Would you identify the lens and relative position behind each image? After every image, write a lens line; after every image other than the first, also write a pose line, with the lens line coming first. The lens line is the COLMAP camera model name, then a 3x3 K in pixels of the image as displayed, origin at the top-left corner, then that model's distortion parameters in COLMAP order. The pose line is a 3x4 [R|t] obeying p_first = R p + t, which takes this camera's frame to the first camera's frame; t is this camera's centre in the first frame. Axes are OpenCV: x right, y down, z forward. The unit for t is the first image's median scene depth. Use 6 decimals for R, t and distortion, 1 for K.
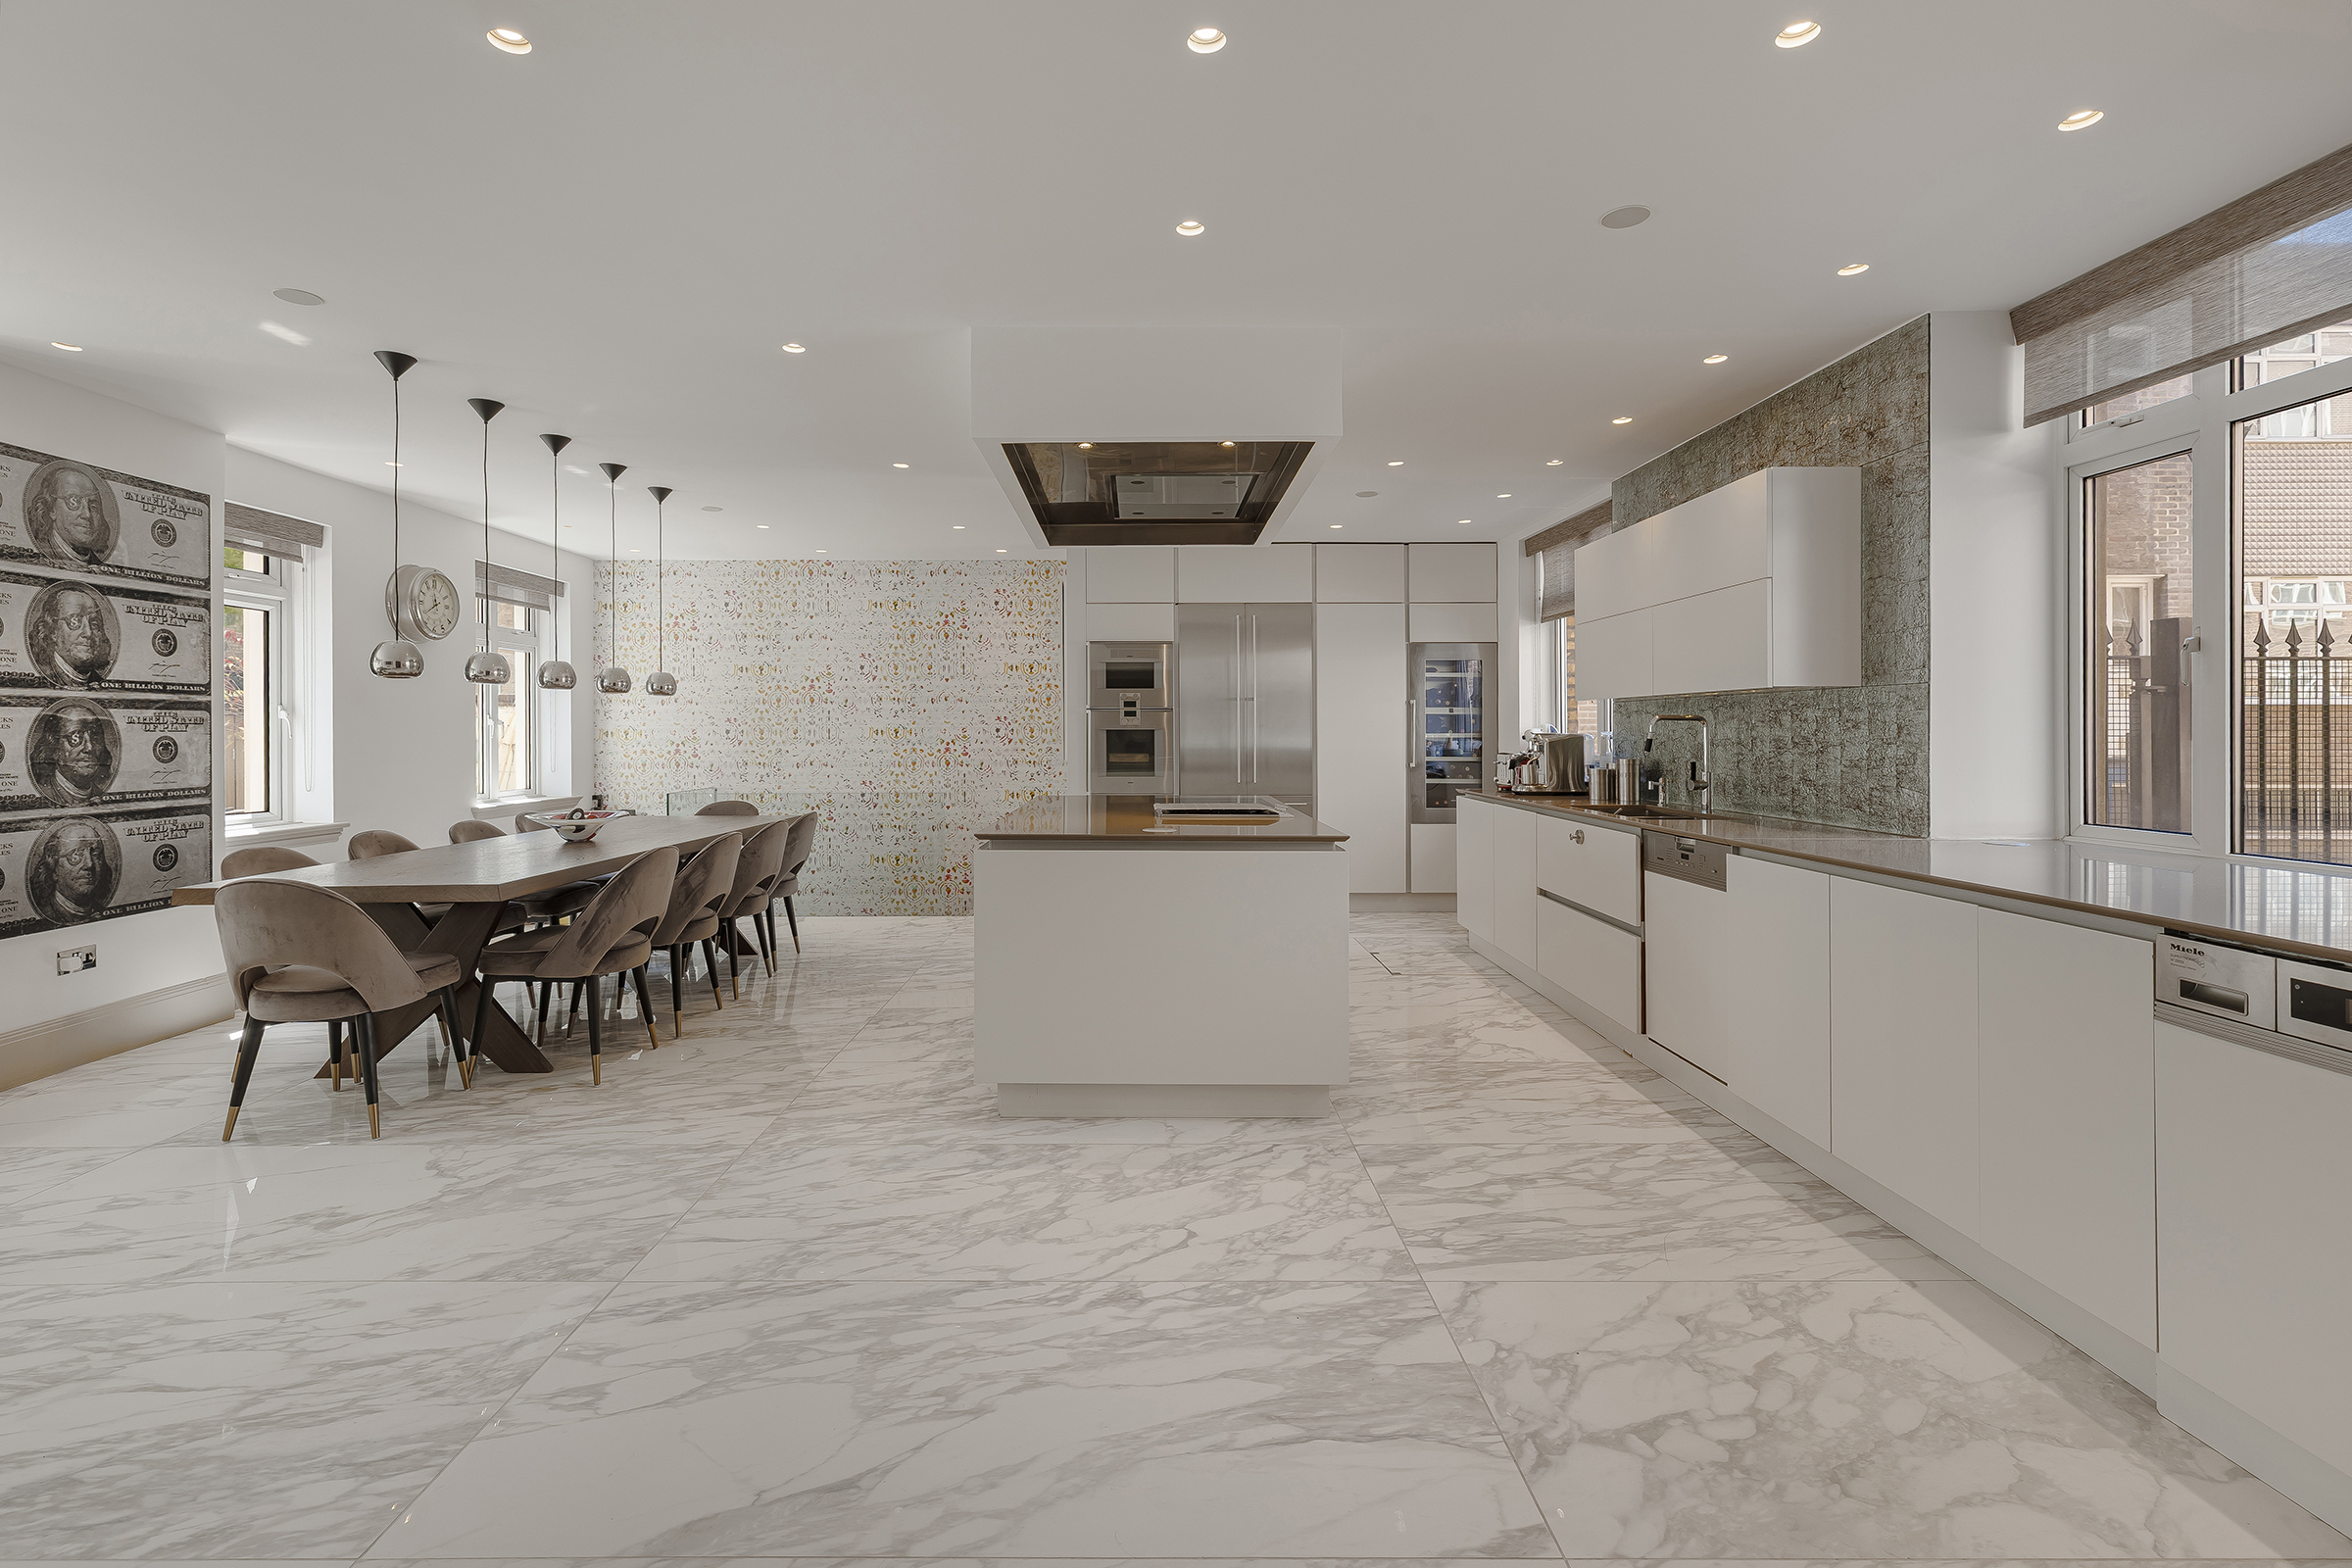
lens RADIAL K [[1080.3, 0, 1172.1], [0, 1080.3, 741.9], [0, 0, 1]] dist [0.001847, 0.000358]
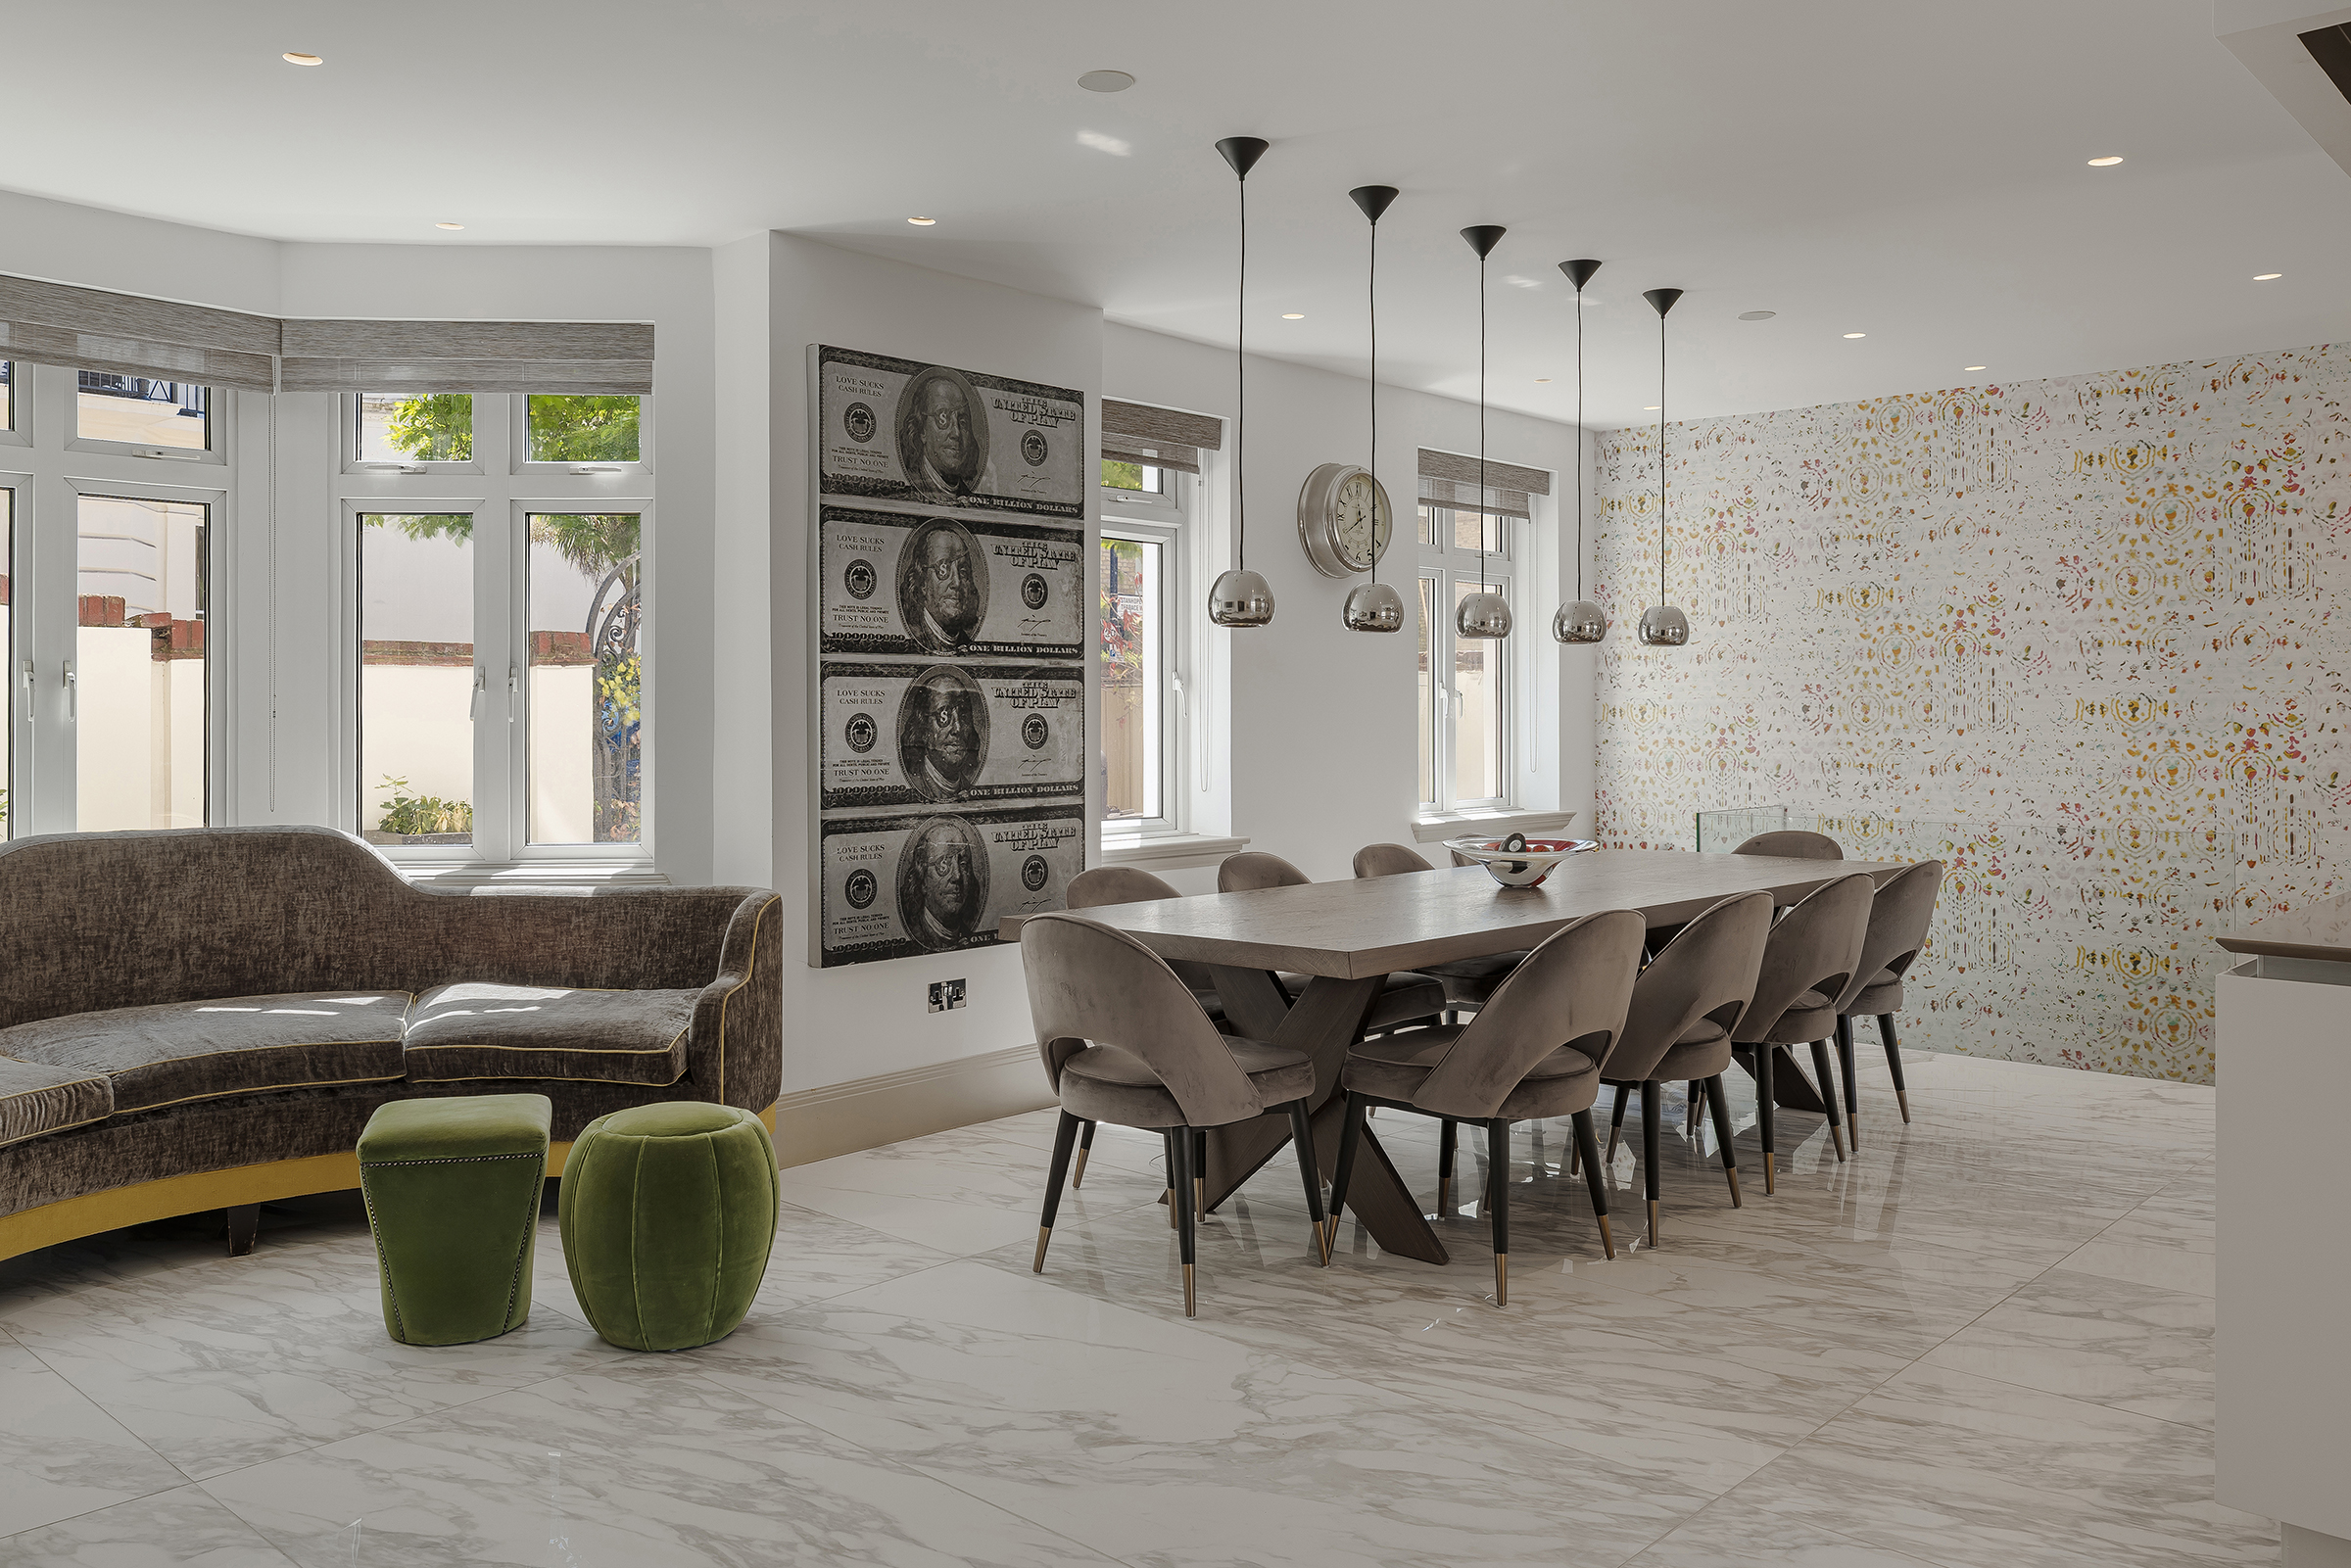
lens RADIAL K [[1787.7, 0, 1174.6], [0, 1787.7, 719.7], [0, 0, 1]] dist [0.002267, 0.001481]
pose [[0.711174, 0.003158, -0.703009, 0.025763], [-0.006146, 0.999980, -0.001726, 0.000427], [0.702989, 0.005548, 0.711179, 0.174054]]
